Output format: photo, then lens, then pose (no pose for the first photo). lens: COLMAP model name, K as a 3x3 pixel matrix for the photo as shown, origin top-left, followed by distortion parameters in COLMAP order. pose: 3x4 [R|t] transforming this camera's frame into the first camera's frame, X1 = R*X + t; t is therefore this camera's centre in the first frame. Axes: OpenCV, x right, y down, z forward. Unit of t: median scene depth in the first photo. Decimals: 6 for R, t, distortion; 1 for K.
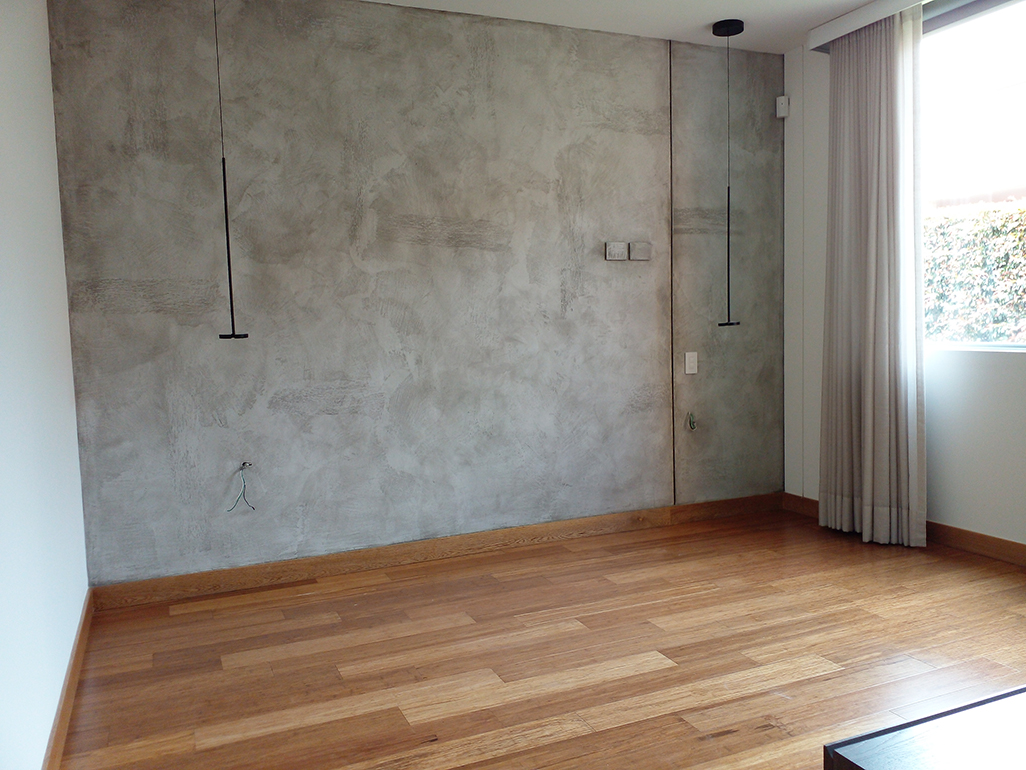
lens RADIAL K [[827.2, 0, 529.1], [0, 827.2, 390.5], [0, 0, 1]] dist [0.107503, -0.146510]
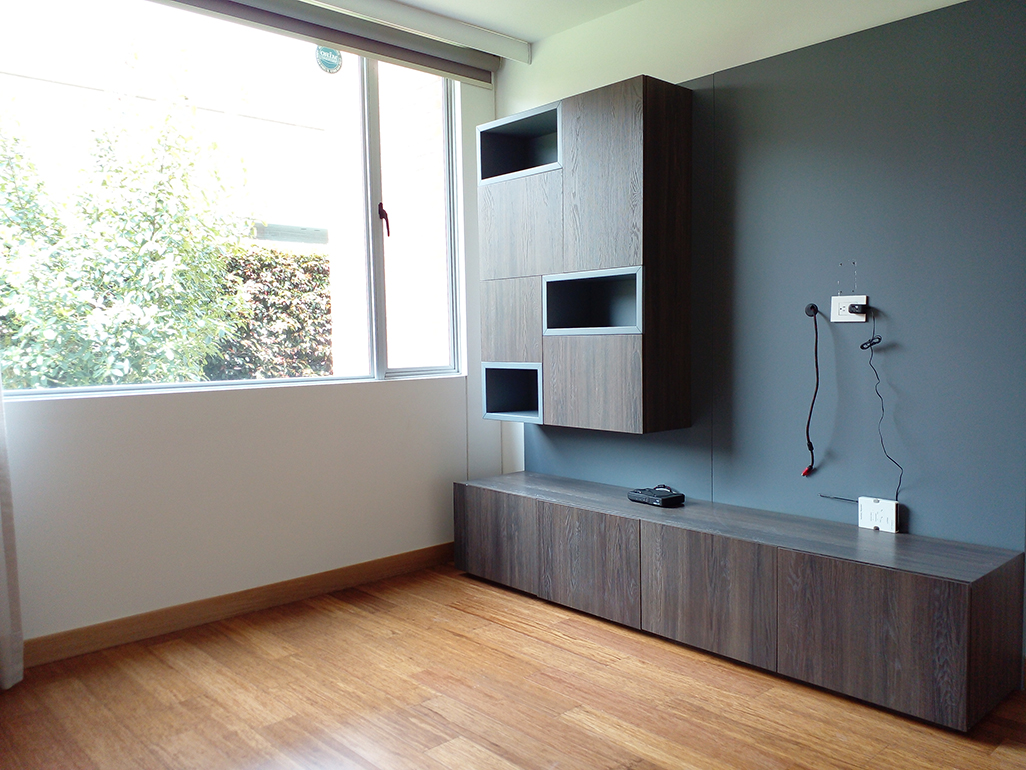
lens RADIAL K [[827.2, 0, 529.1], [0, 827.2, 390.5], [0, 0, 1]] dist [0.107503, -0.146510]
pose [[-0.318220, -0.037498, 0.947275, -0.396828], [0.098021, 0.992561, 0.072219, -0.078623], [-0.942936, 0.115834, -0.312177, 0.948592]]
